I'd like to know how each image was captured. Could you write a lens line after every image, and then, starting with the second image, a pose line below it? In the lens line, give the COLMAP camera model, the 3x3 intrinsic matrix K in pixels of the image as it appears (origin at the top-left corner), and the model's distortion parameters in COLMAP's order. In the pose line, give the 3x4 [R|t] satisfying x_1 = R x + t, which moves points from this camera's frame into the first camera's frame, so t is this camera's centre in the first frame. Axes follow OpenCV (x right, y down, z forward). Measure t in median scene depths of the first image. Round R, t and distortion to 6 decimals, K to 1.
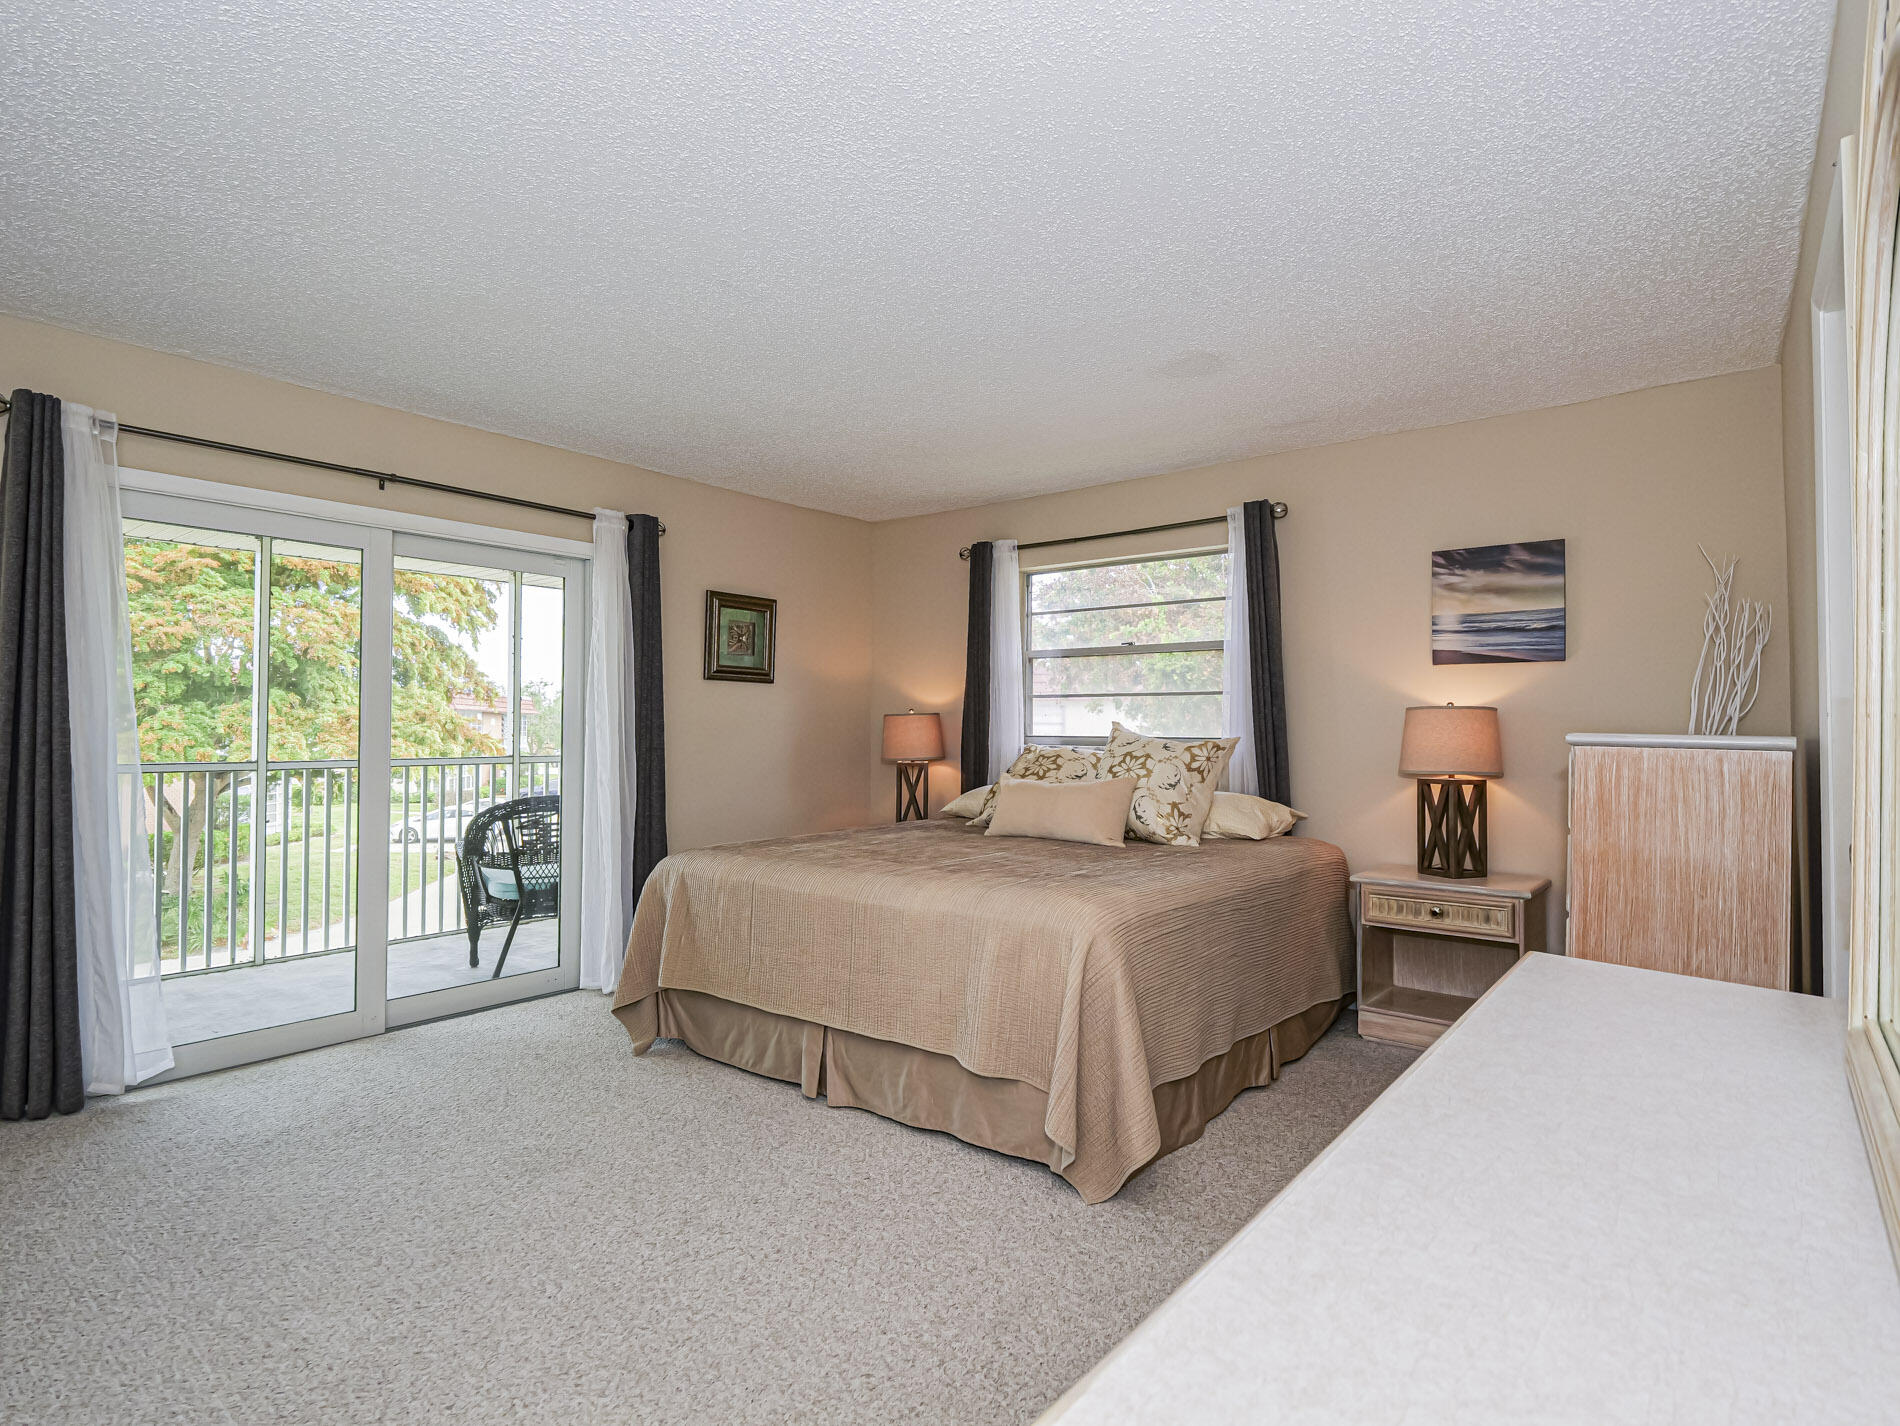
lens RADIAL K [[1003.1, 0, 950.0], [0, 1003.1, 713.0], [0, 0, 1]] dist [0.002631, -0.000034]
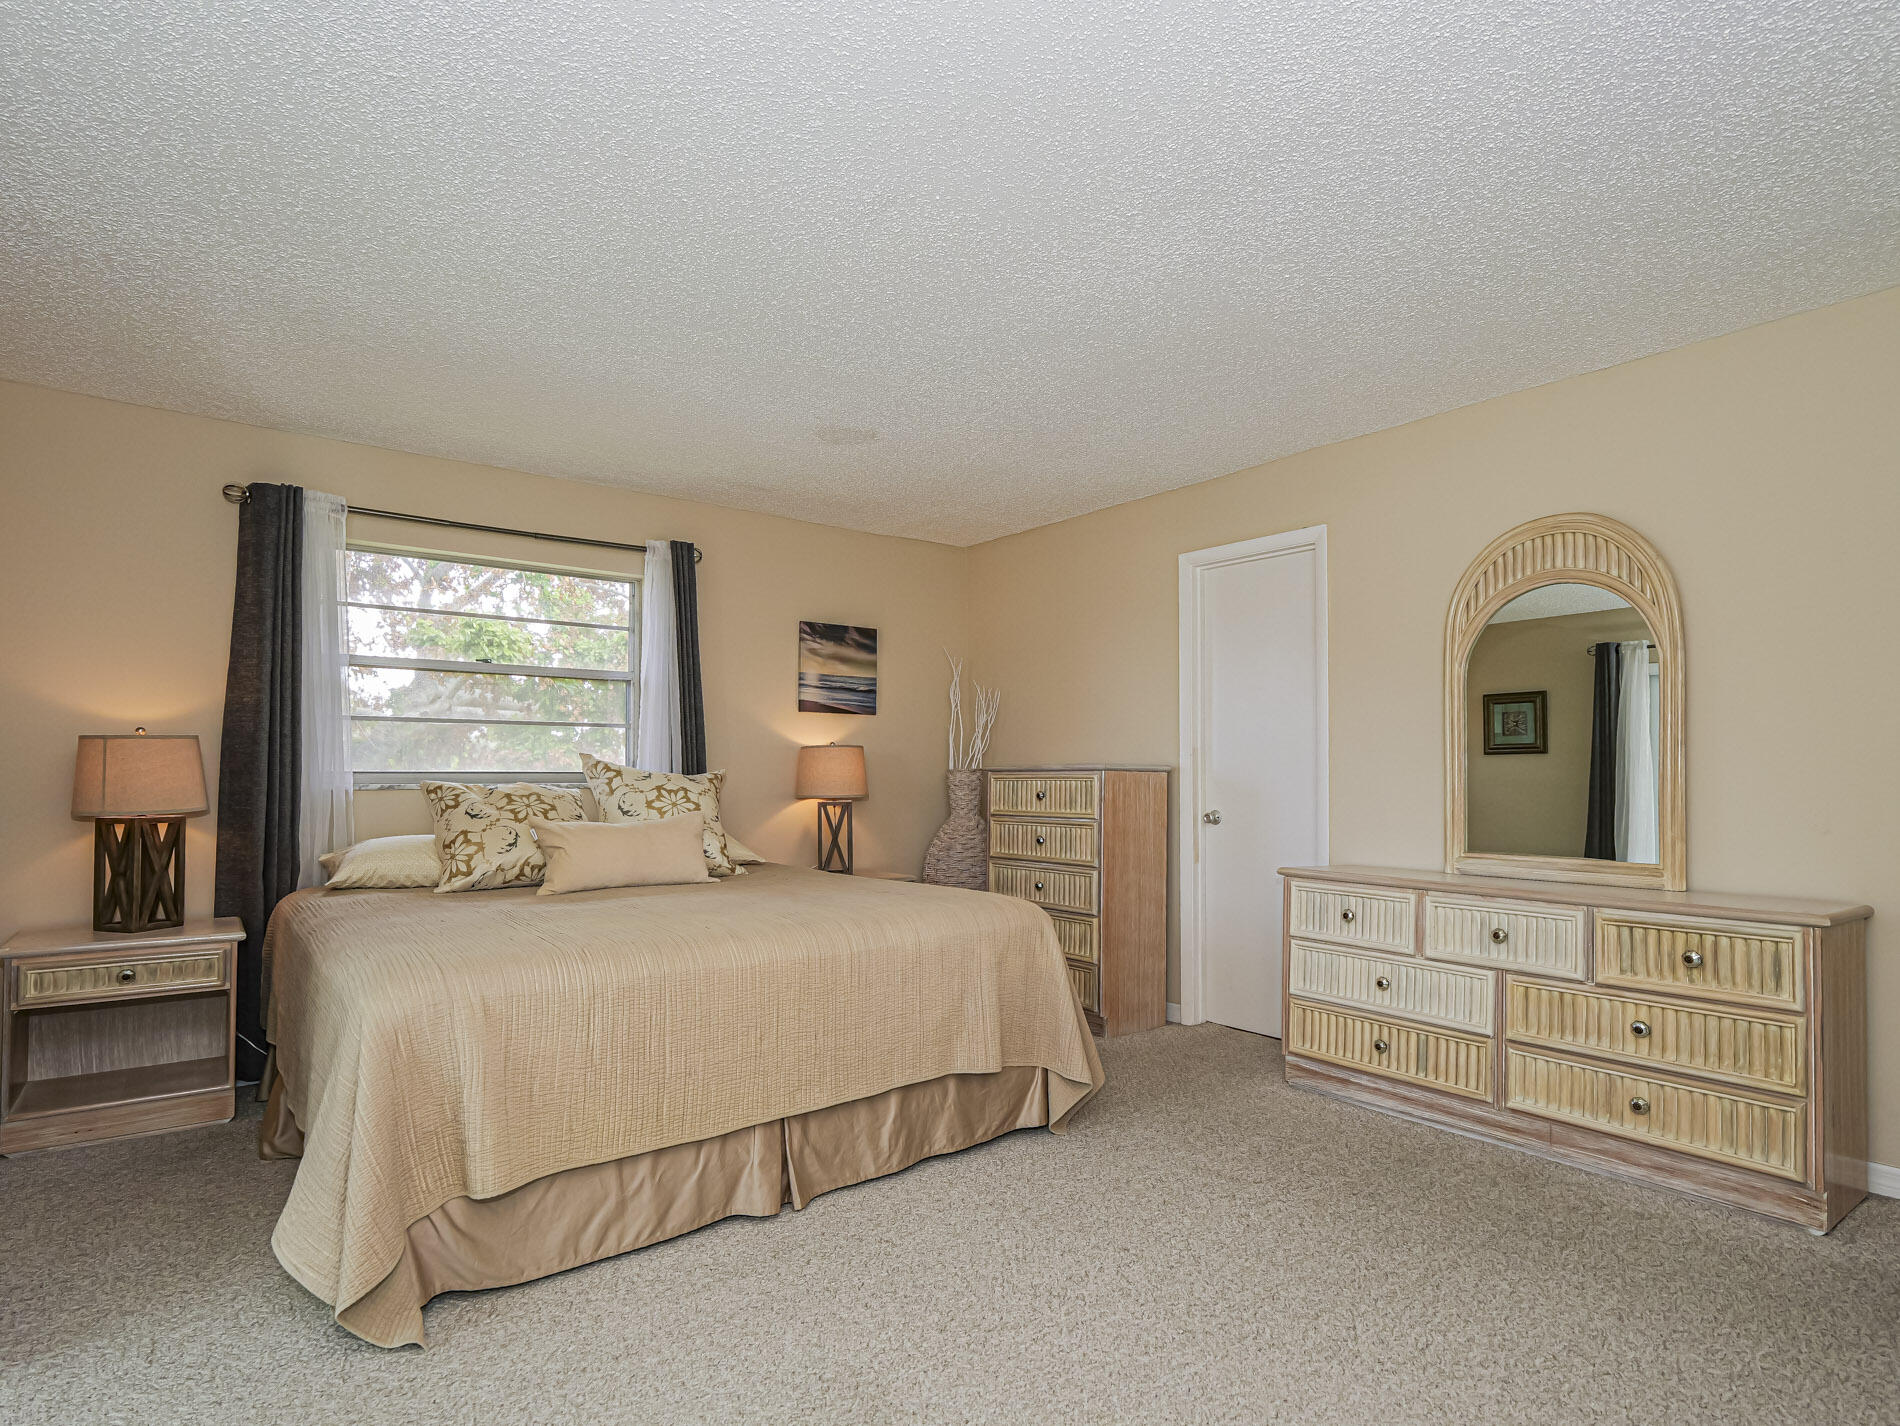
lens RADIAL K [[987.3, 0, 947.0], [0, 987.3, 792.0], [0, 0, 1]] dist [0.002209, 0.000267]
pose [[0.241907, -0.027381, 0.969913, -0.680835], [-0.019238, 0.999270, 0.033008, 0.008447], [-0.970109, -0.026644, 0.241204, 0.527108]]
